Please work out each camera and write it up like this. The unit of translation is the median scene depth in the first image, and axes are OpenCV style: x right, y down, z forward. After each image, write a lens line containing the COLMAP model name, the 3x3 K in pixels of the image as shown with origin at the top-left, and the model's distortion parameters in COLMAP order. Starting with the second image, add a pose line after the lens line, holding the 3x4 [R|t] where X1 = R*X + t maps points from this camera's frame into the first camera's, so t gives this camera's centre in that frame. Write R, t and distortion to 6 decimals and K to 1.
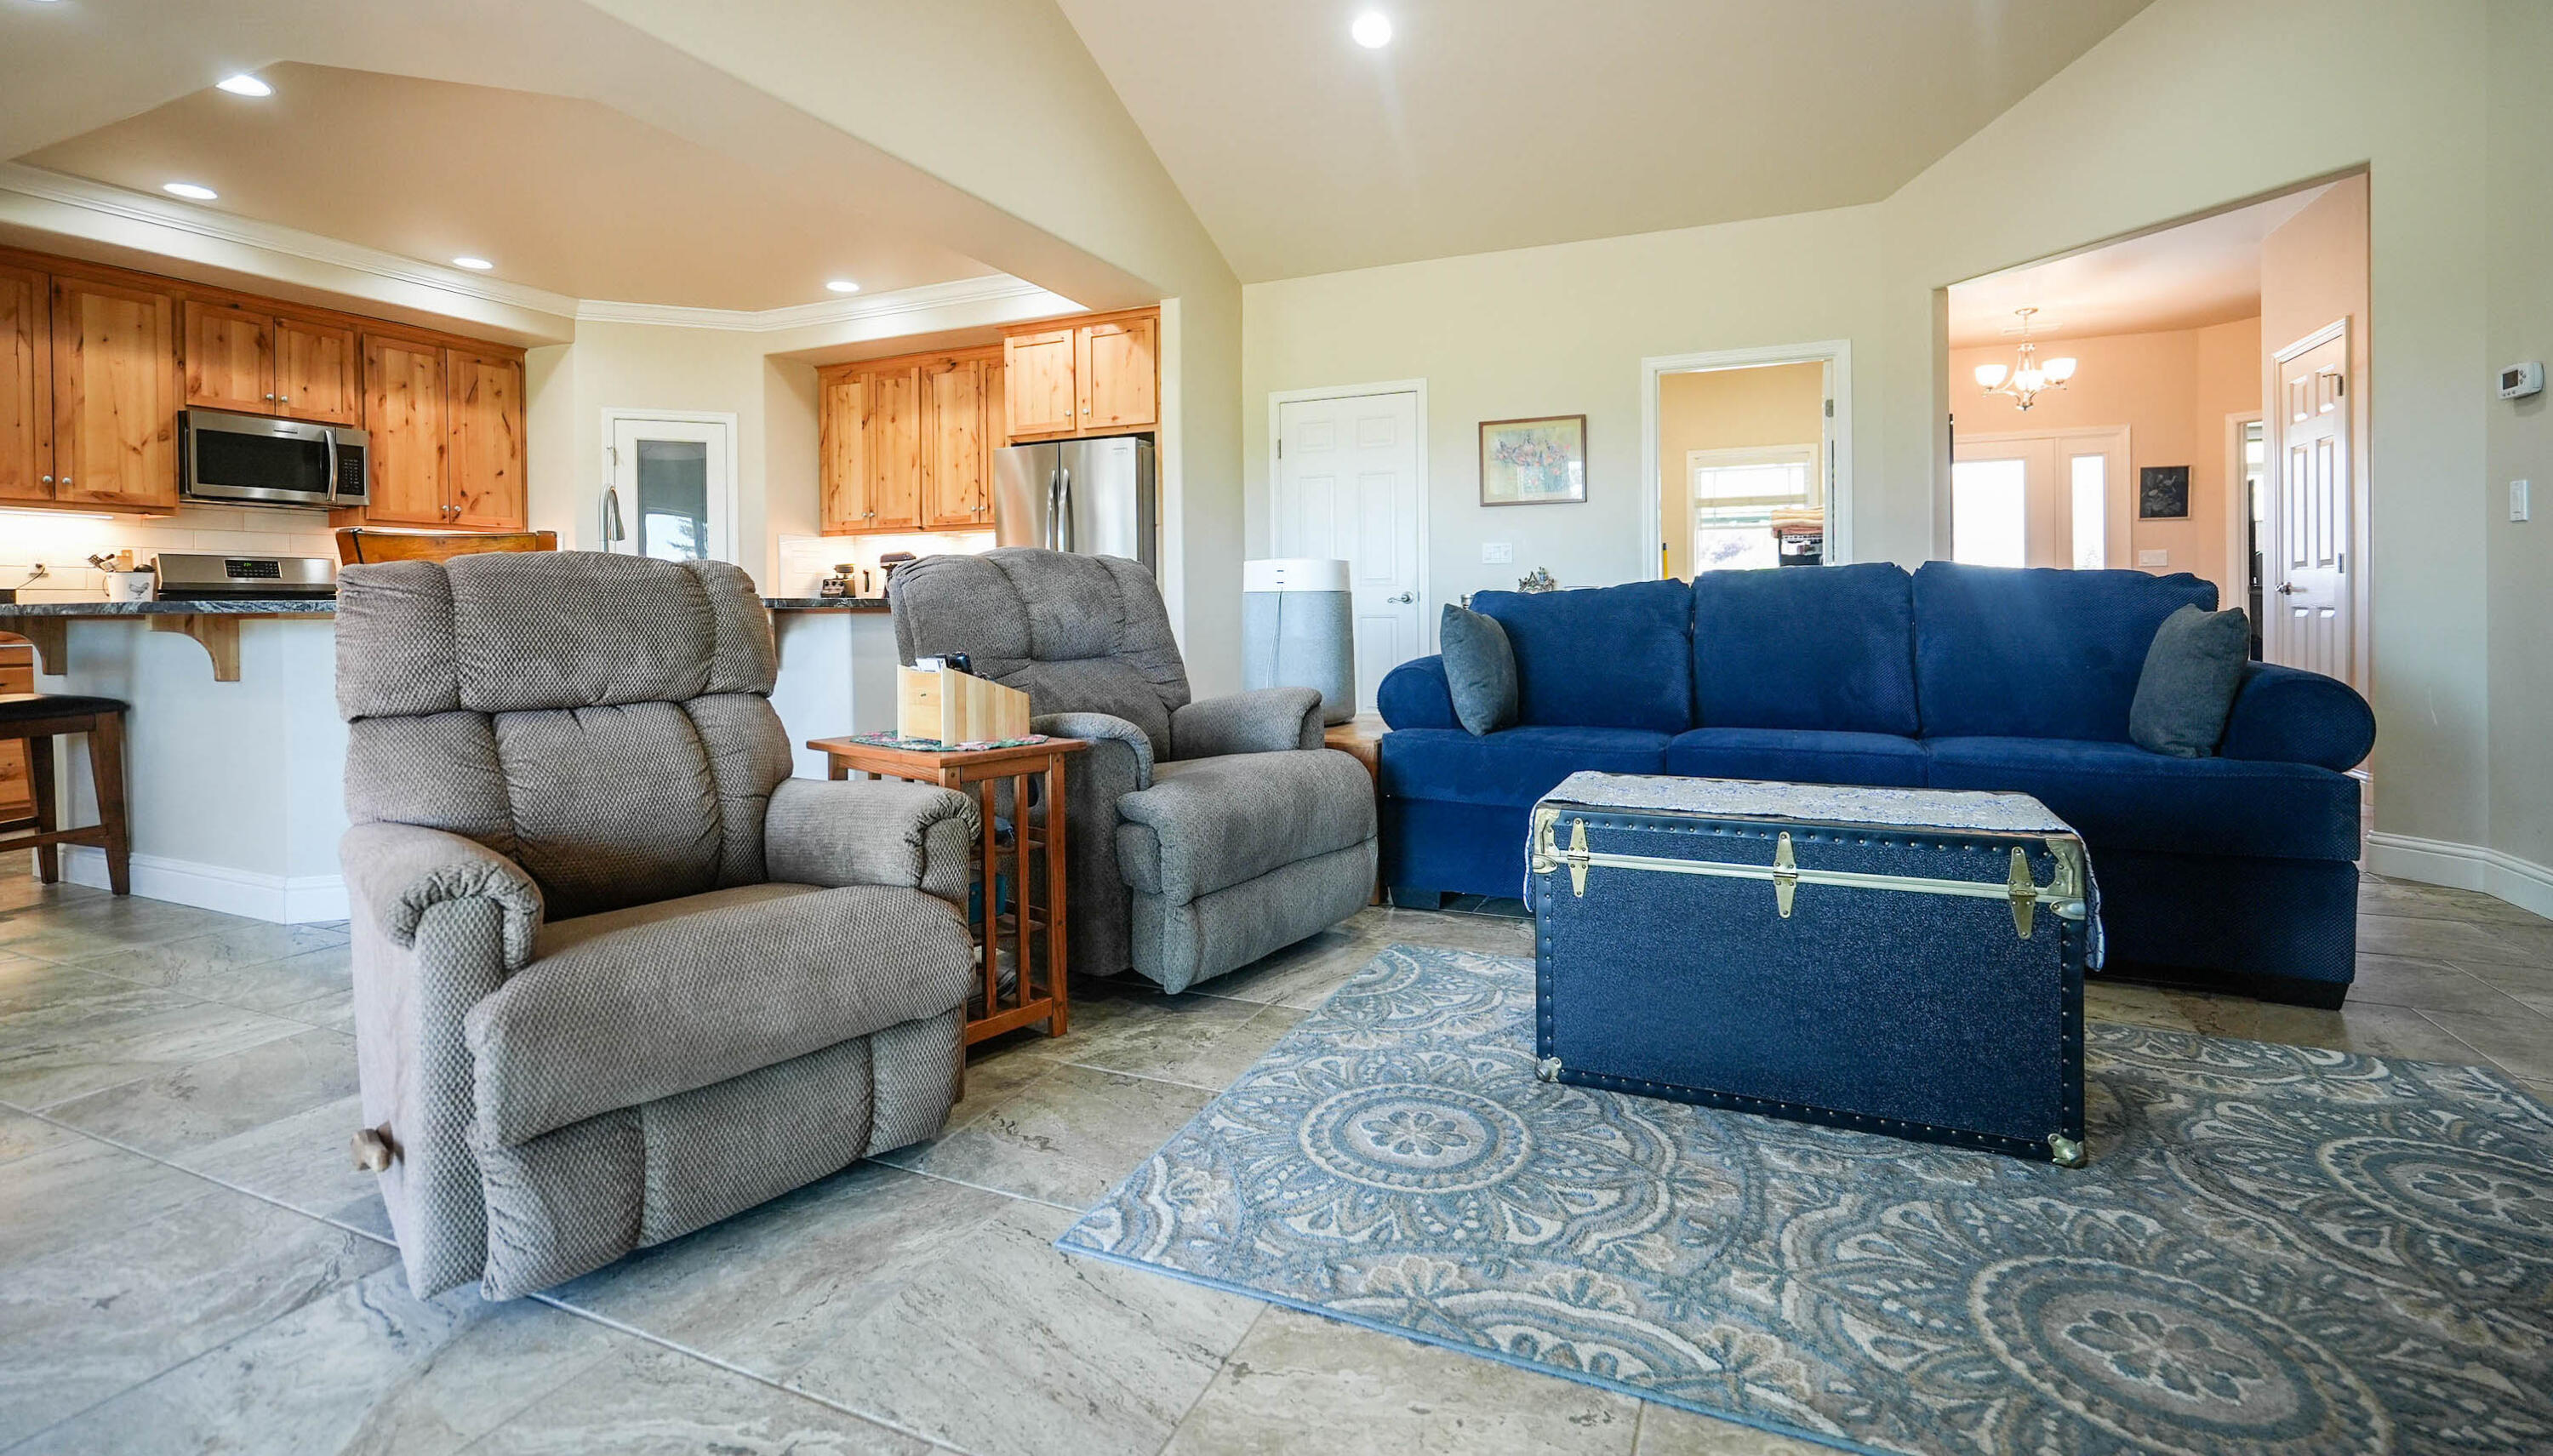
lens RADIAL K [[1148.7, 0, 1262.5], [0, 1148.7, 618.3], [0, 0, 1]] dist [-0.004024, 0.003031]
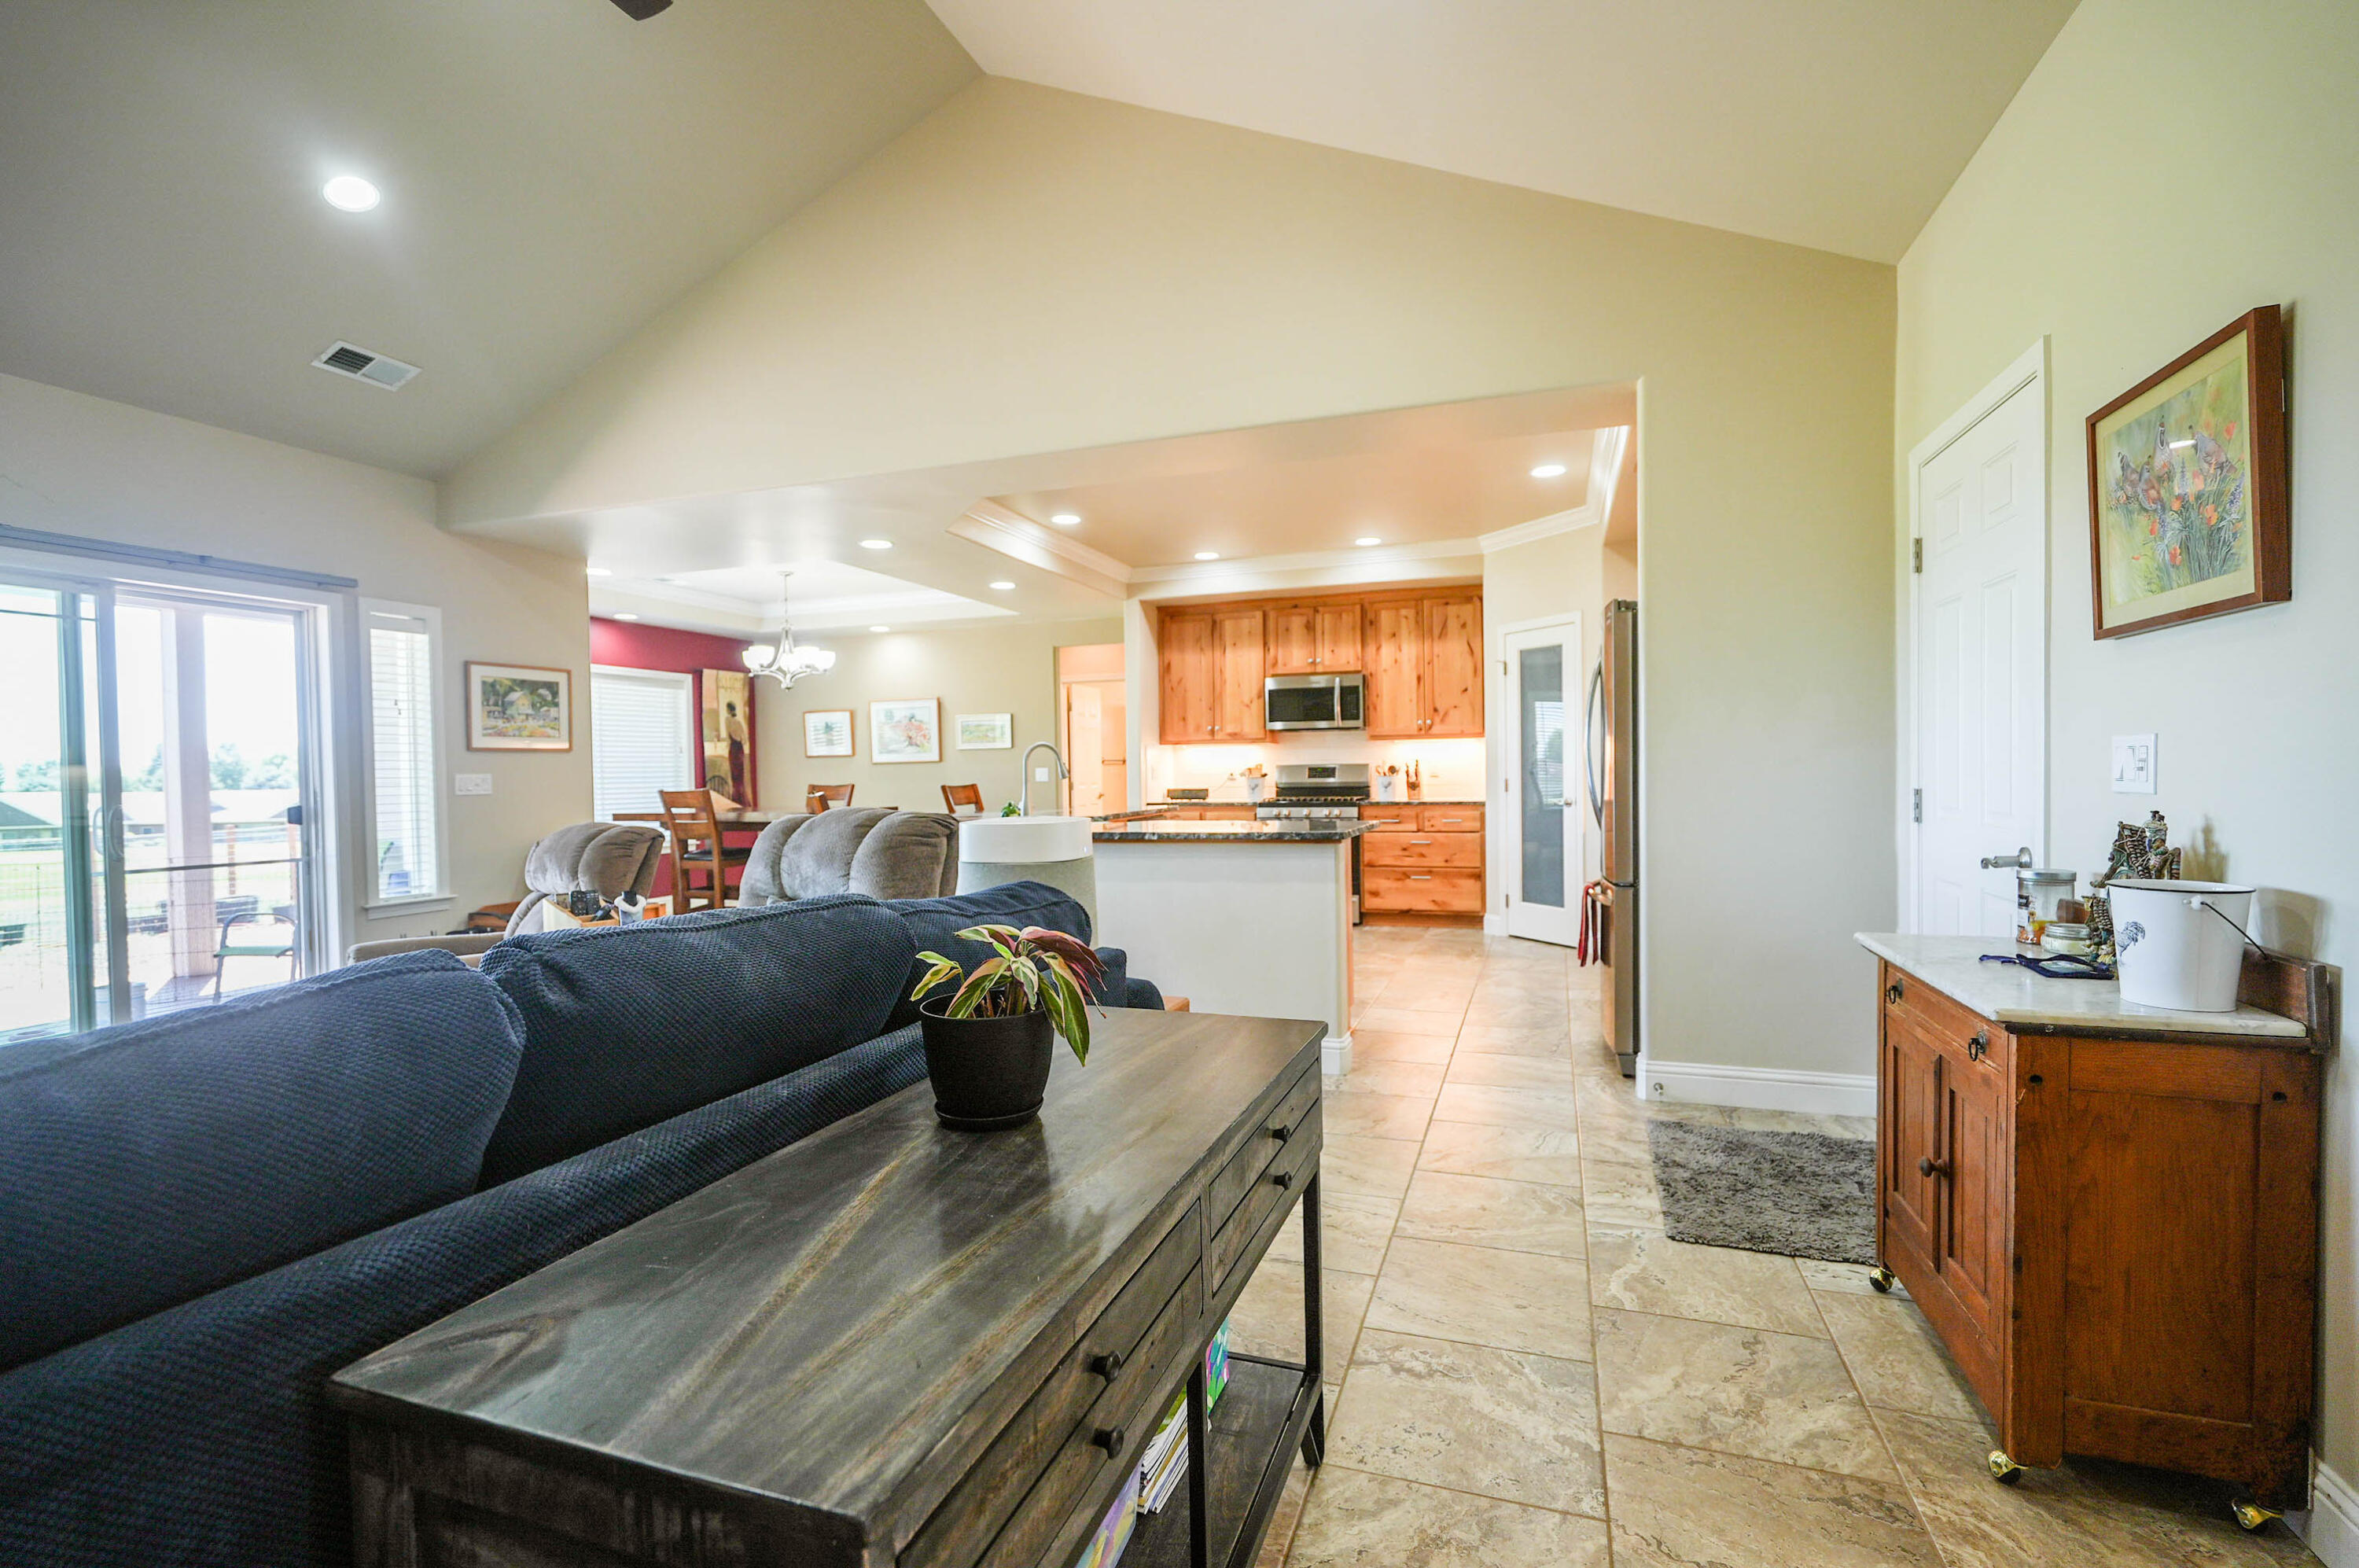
lens RADIAL K [[1068.4, 0, 1175.0], [0, 1068.4, 800.8], [0, 0, 1]] dist [-0.007264, 0.004322]
pose [[0.082338, 0.036530, -0.995935, 0.515305], [0.005065, 0.999300, 0.037072, -0.057654], [0.996592, -0.008097, 0.082096, 0.667062]]
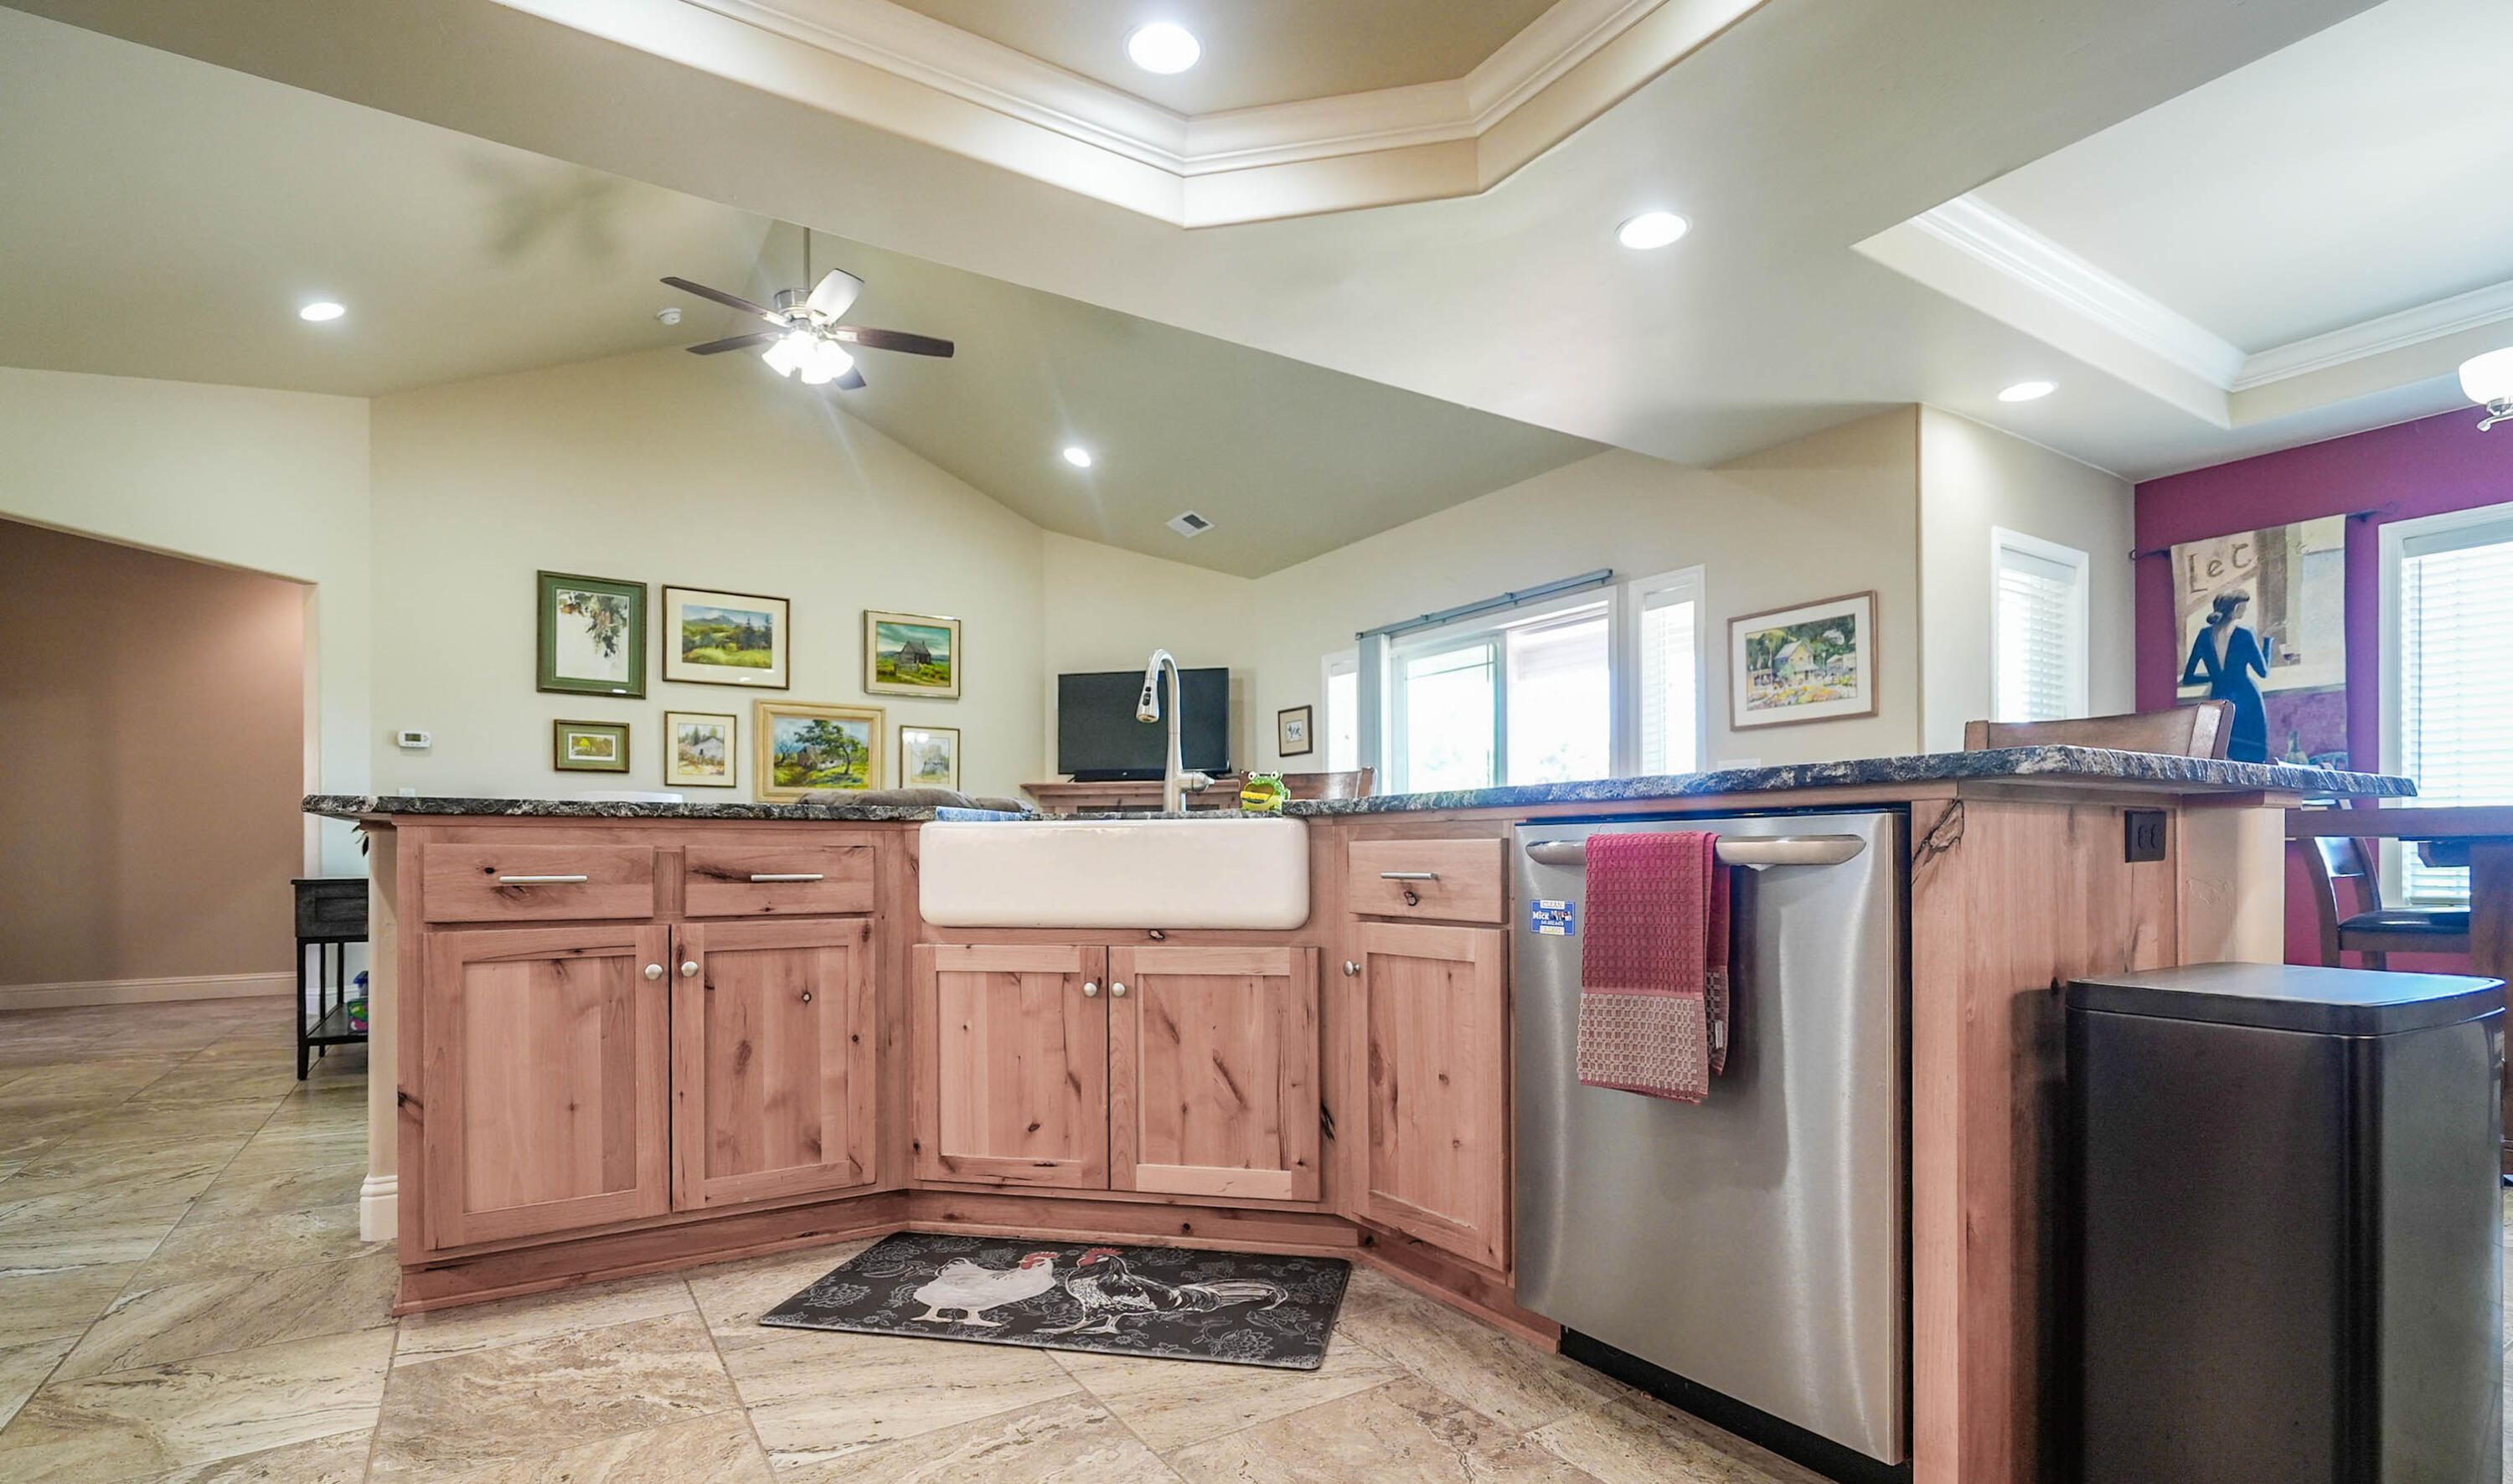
lens RADIAL K [[1185.8, 0, 1247.8], [0, 1185.8, 850.8], [0, 0, 1]] dist [-0.001318, 0.000828]
pose [[-0.838267, 0.015939, 0.545028, -0.643903], [0.019968, 0.999800, 0.001473, 0.006653], [-0.544895, 0.012118, -0.838417, 1.015063]]
